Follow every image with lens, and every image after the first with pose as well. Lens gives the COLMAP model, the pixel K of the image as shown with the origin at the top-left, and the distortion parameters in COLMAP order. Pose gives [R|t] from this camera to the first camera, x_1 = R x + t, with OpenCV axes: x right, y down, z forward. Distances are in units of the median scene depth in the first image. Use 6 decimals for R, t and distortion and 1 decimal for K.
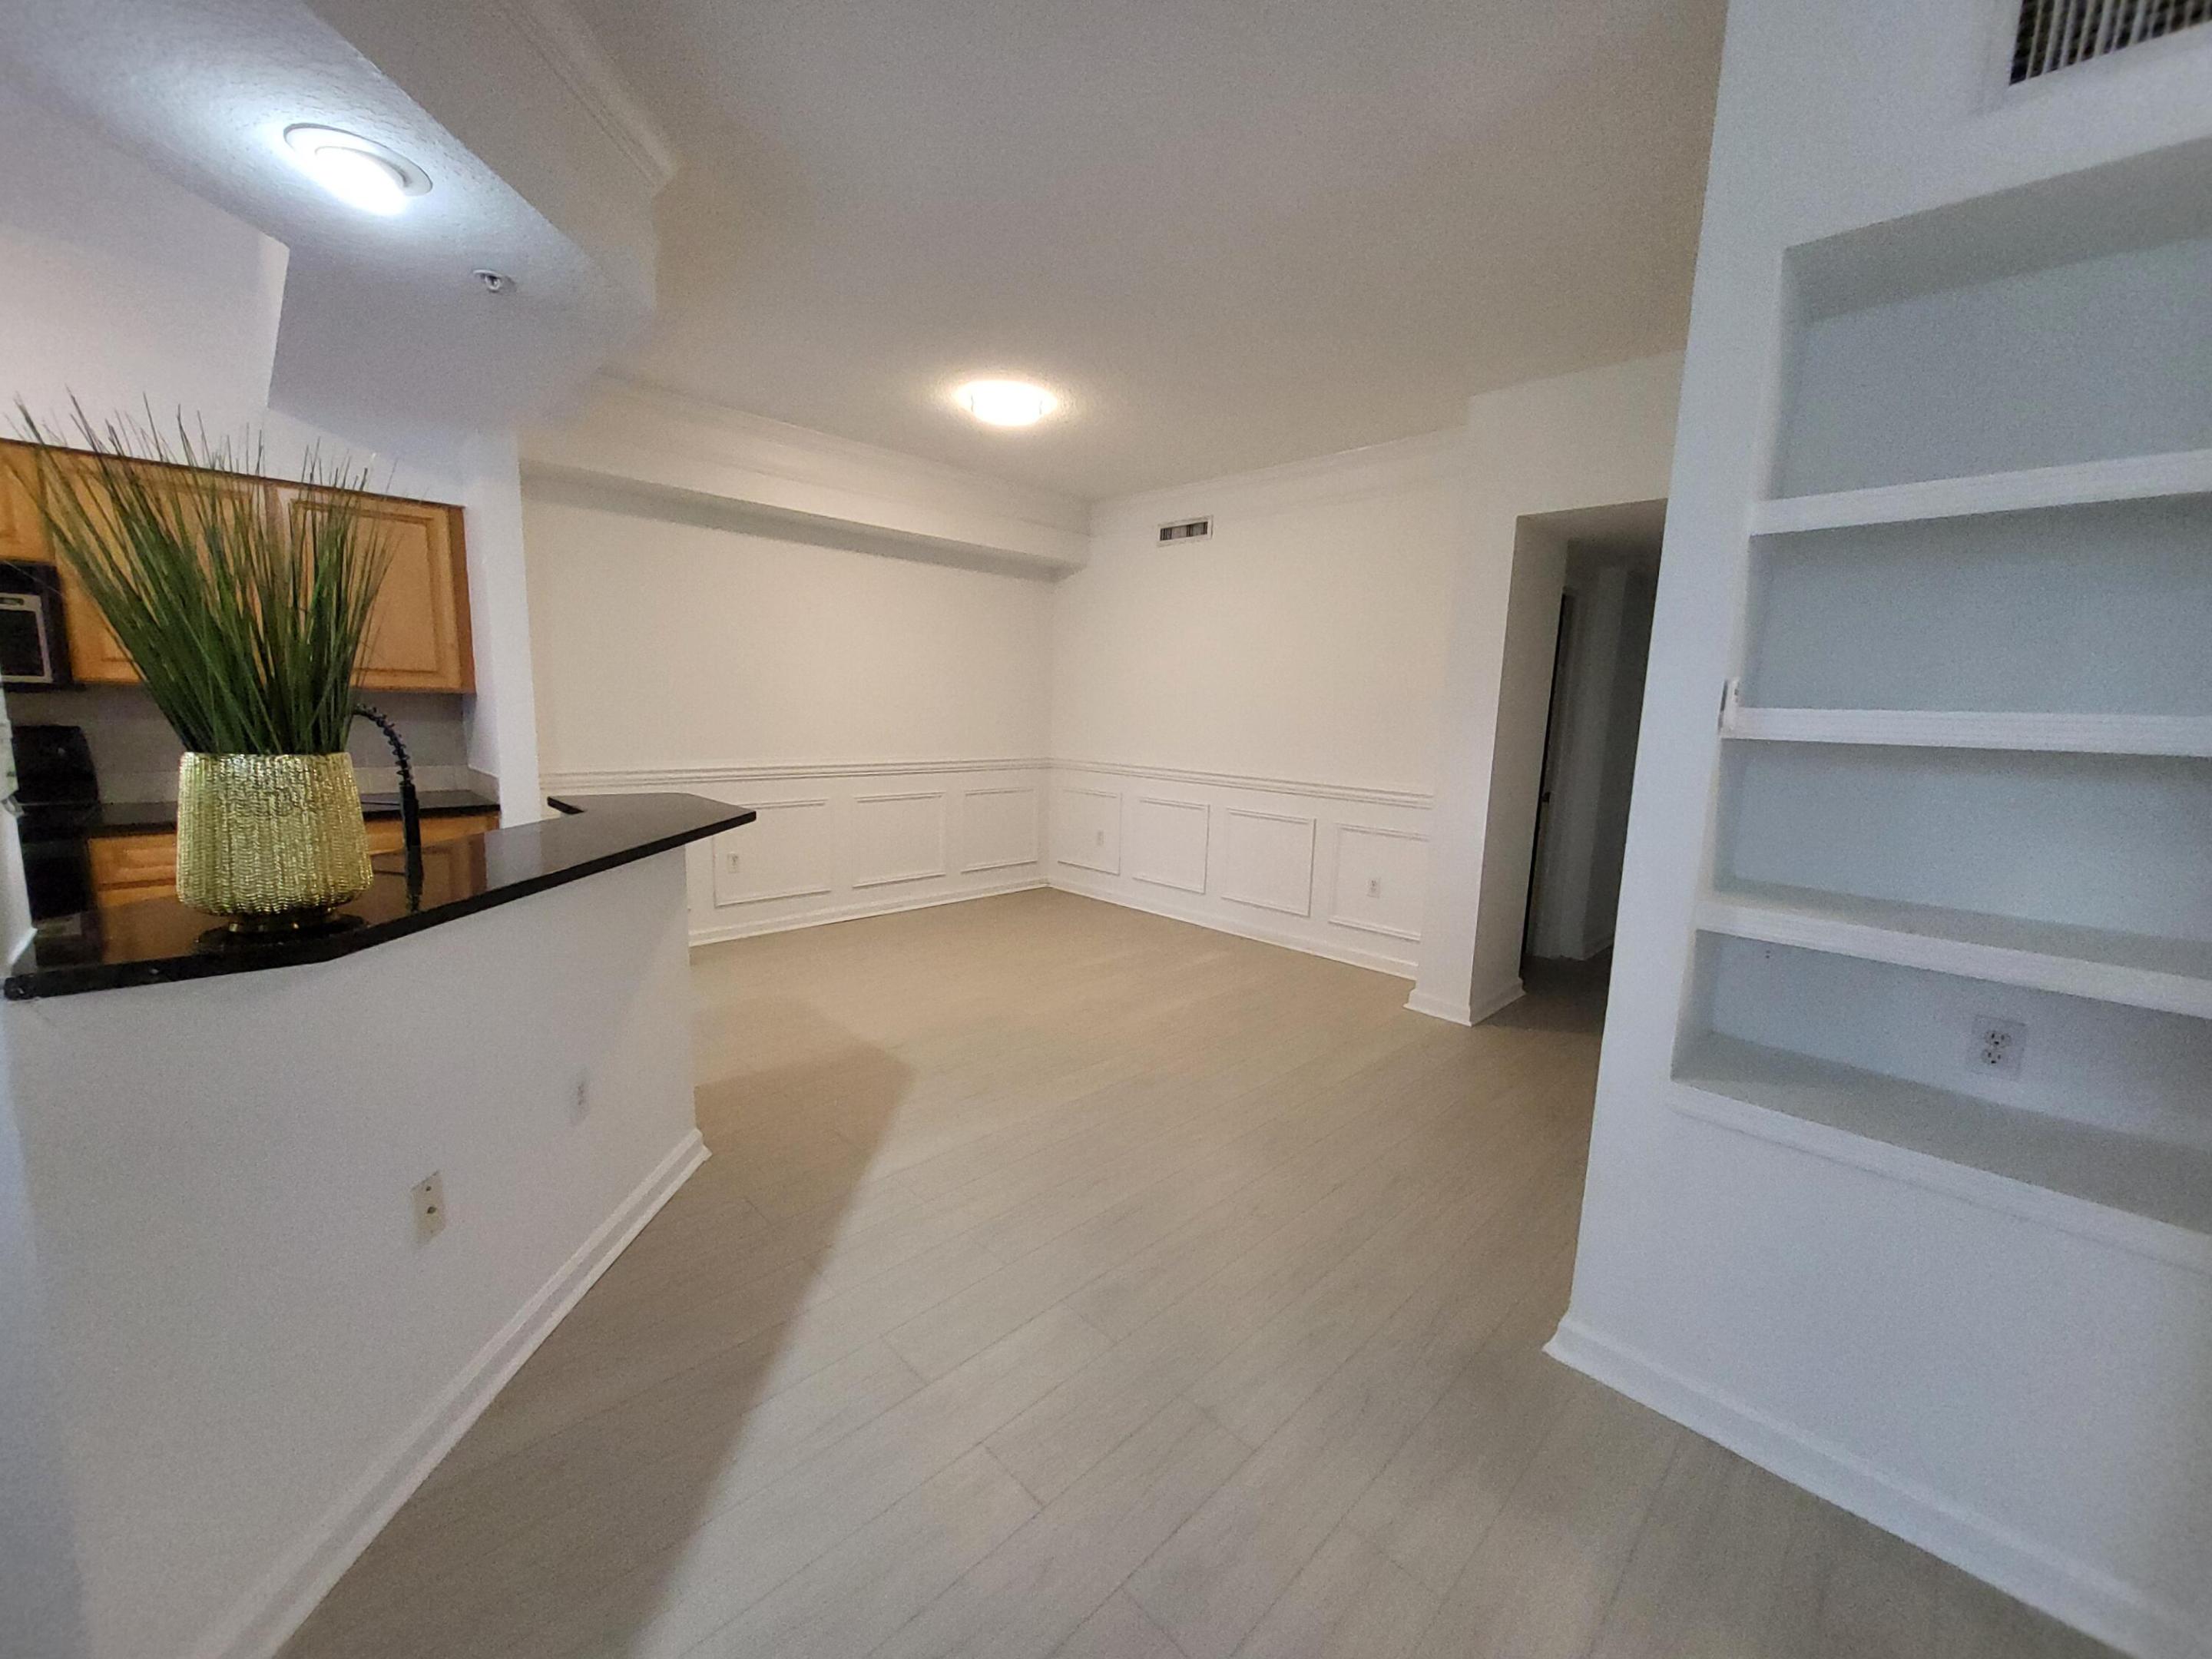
lens RADIAL K [[863.2, 0, 1102.7], [0, 863.2, 824.1], [0, 0, 1]] dist [0.002861, -0.000633]
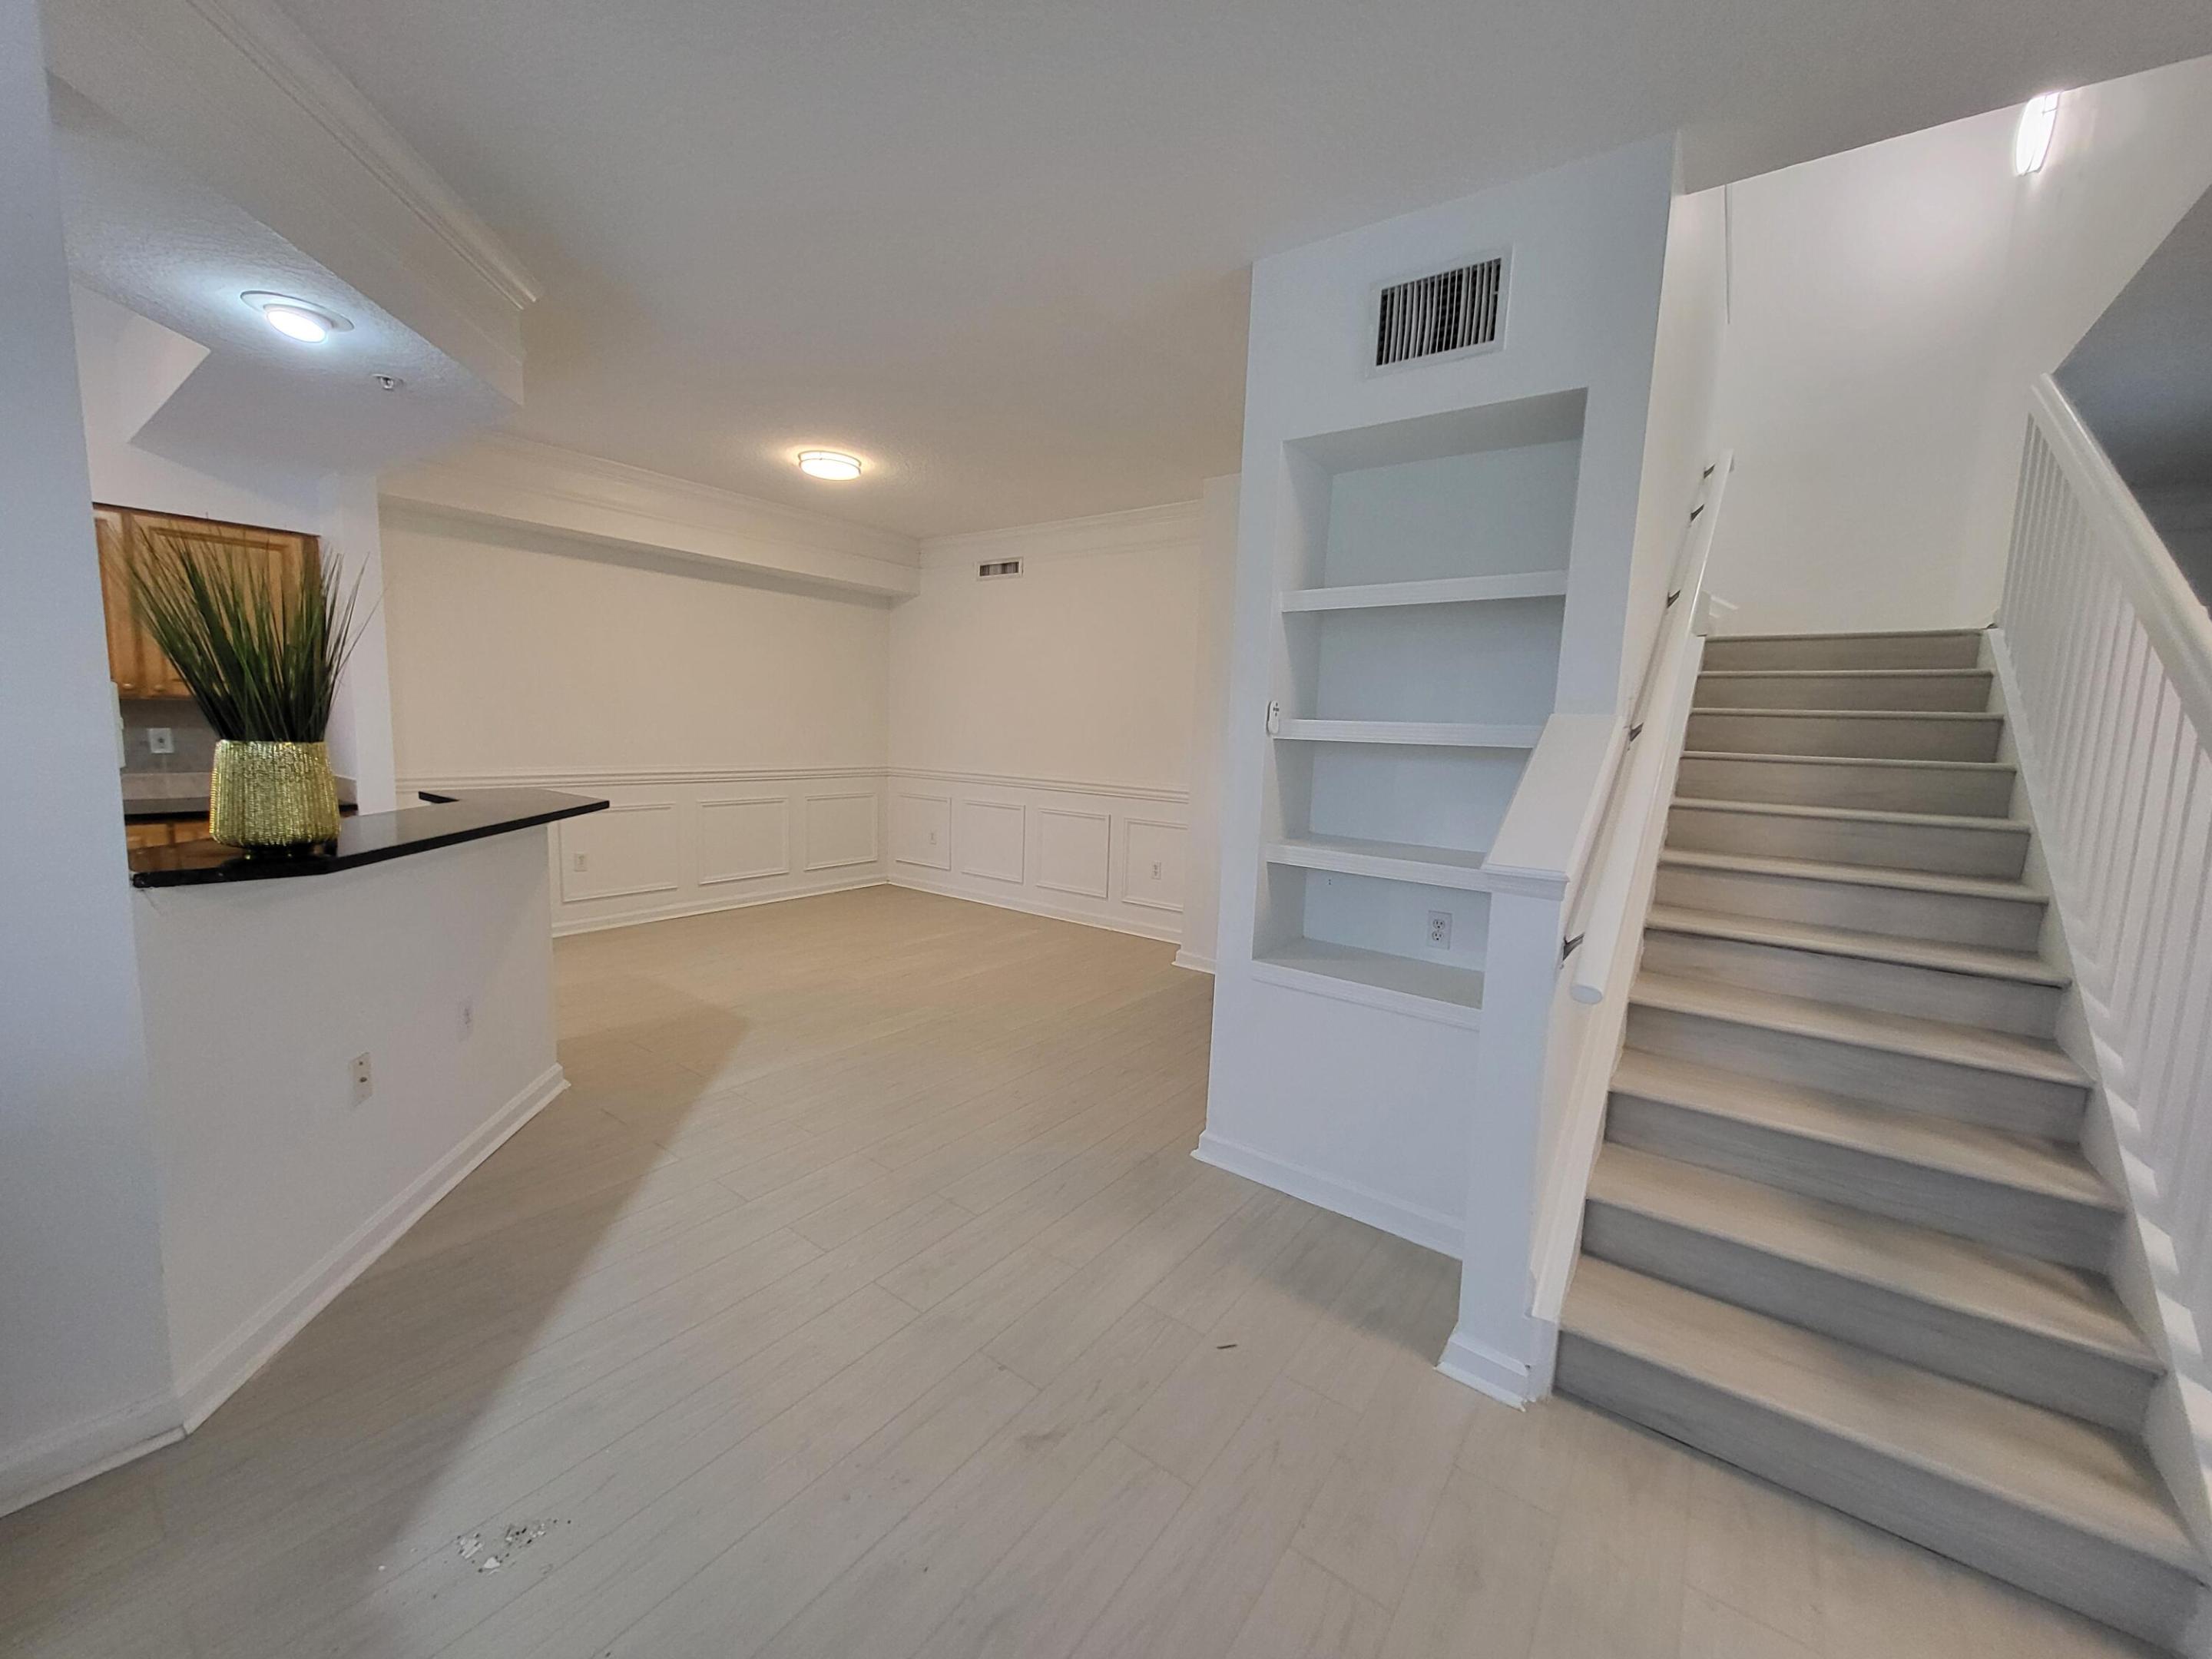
lens RADIAL K [[863.2, 0, 1101.3], [0, 863.2, 827.1], [0, 0, 1]] dist [0.002861, -0.000633]
pose [[0.988869, -0.013424, 0.148184, 0.108462], [0.015739, 0.999772, -0.014460, 0.050063], [-0.147956, 0.016631, 0.988854, -0.316574]]
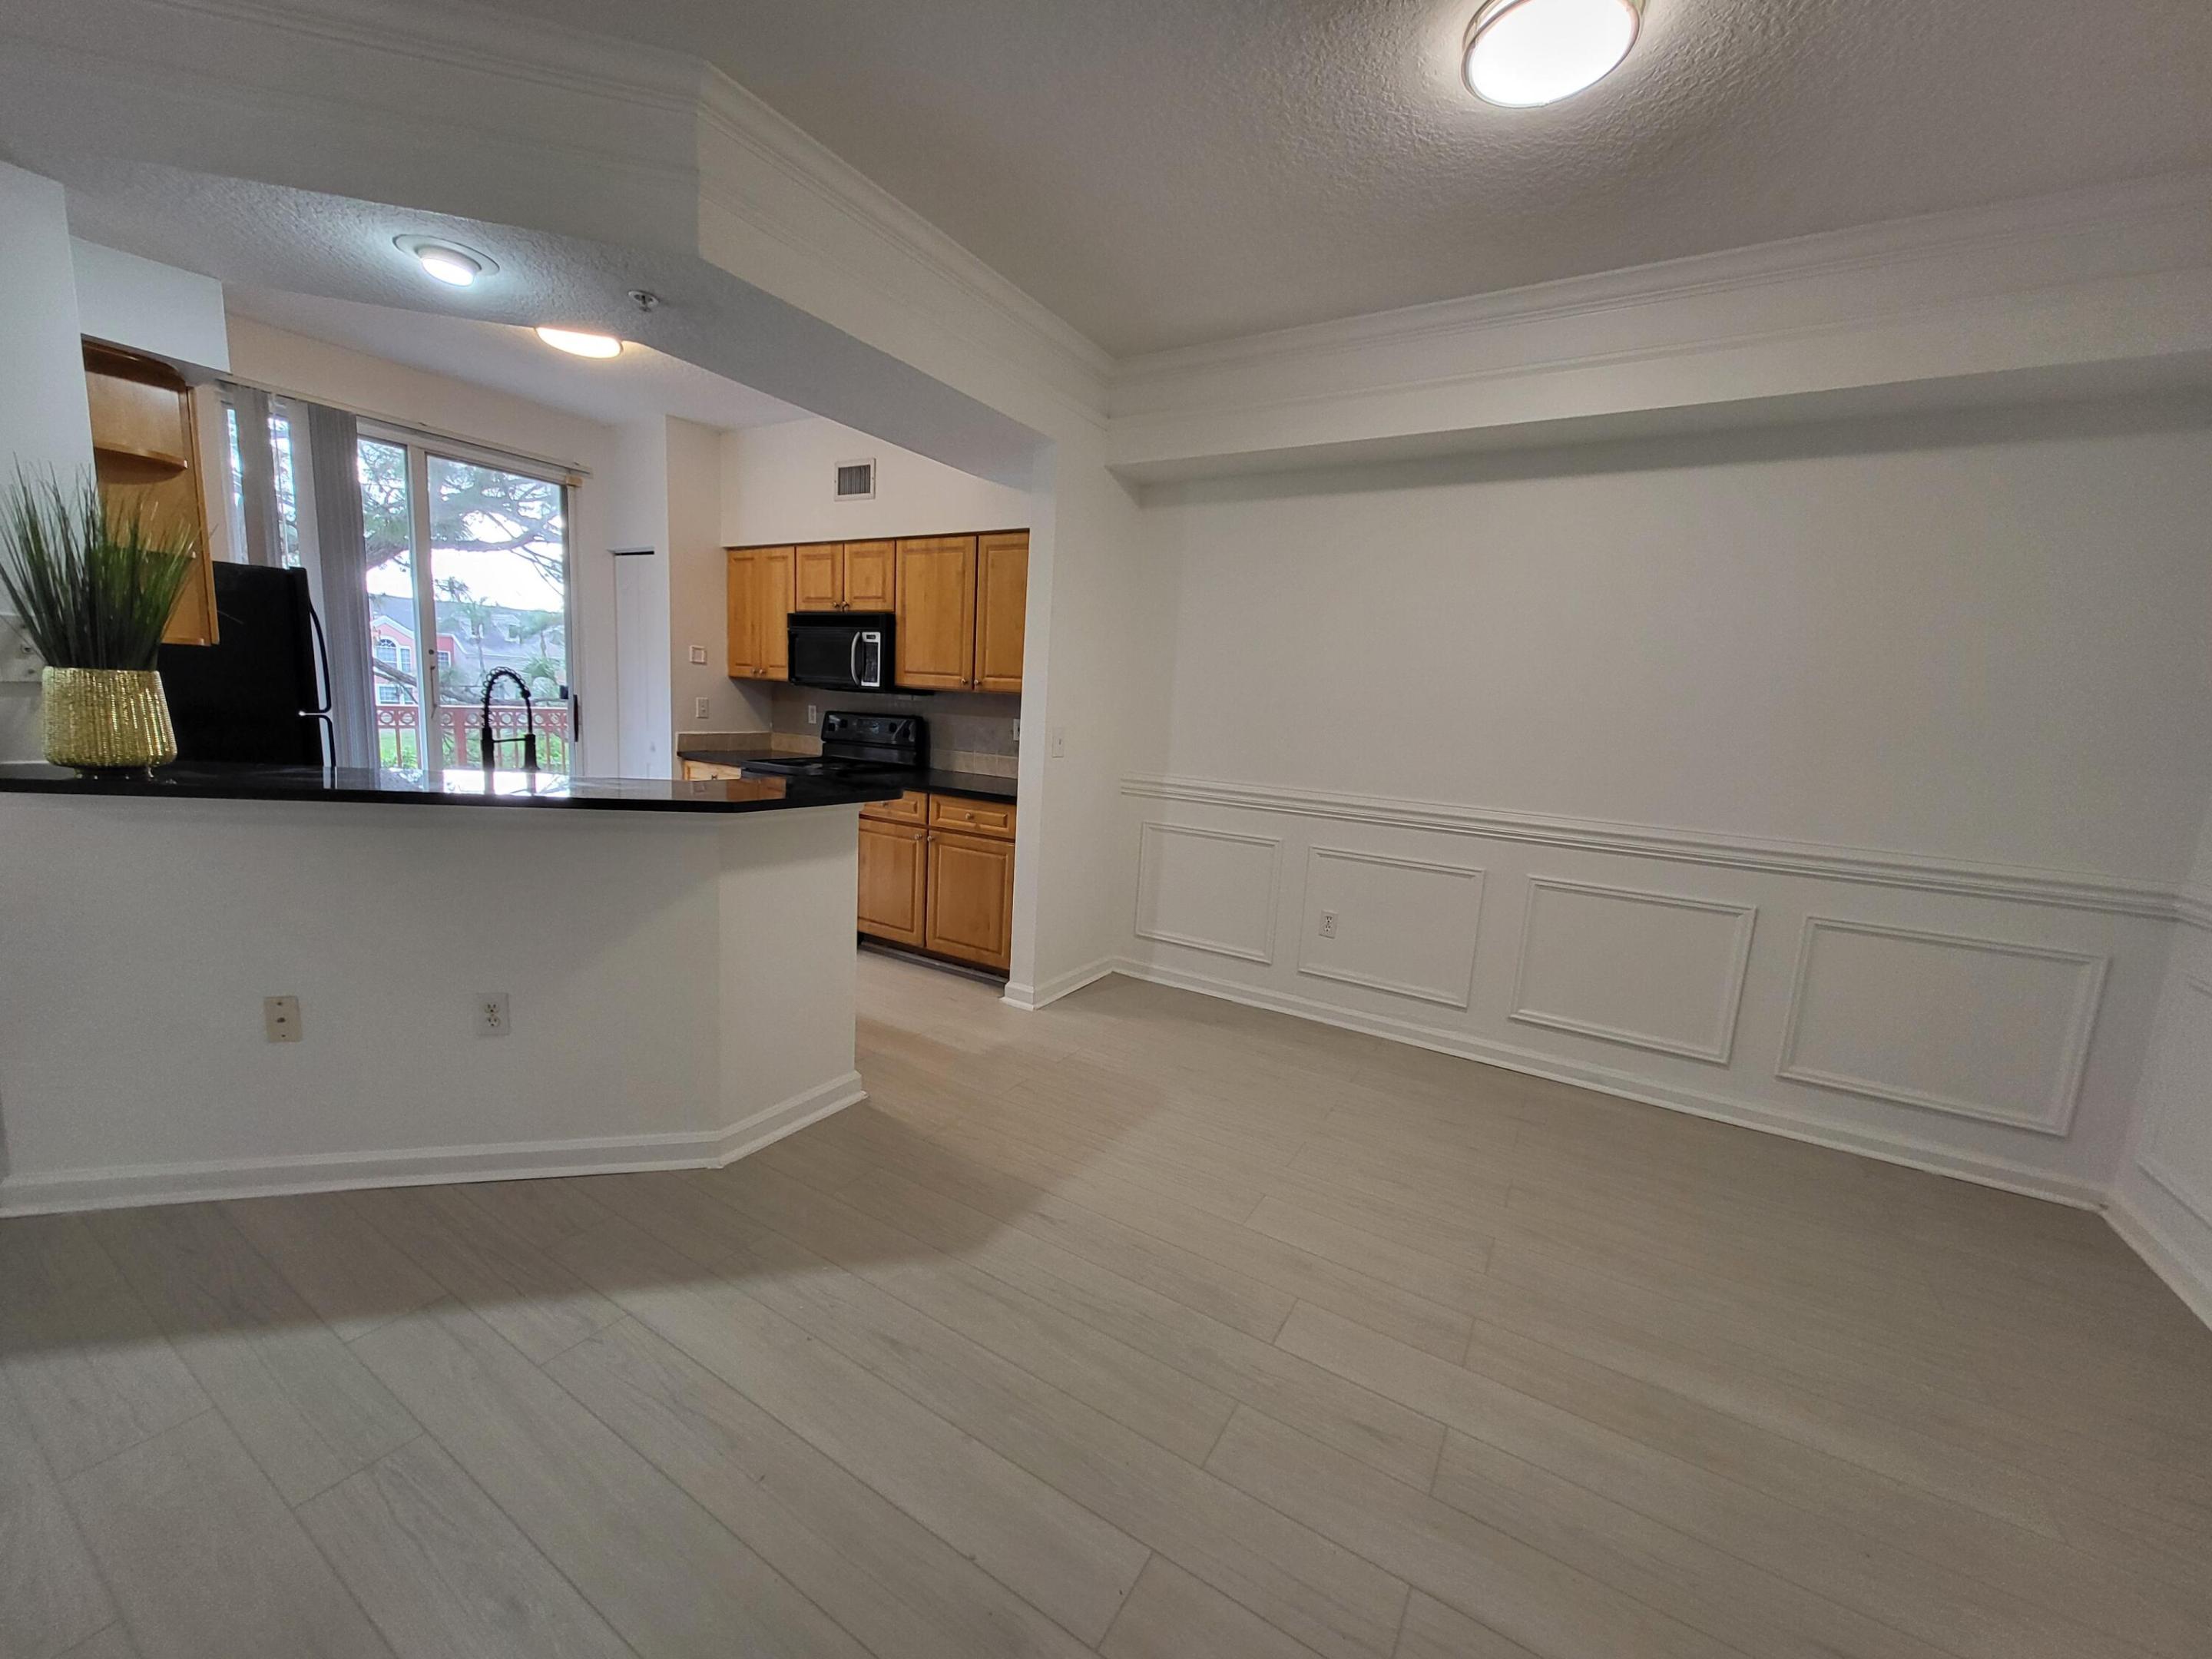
lens RADIAL K [[863.2, 0, 1092.5], [0, 863.2, 840.5], [0, 0, 1]] dist [0.002861, -0.000633]
pose [[0.220261, 0.130765, -0.966636, 0.466406], [-0.178504, 0.979643, 0.091850, -0.109764], [0.958969, 0.152317, 0.239119, 1.100792]]
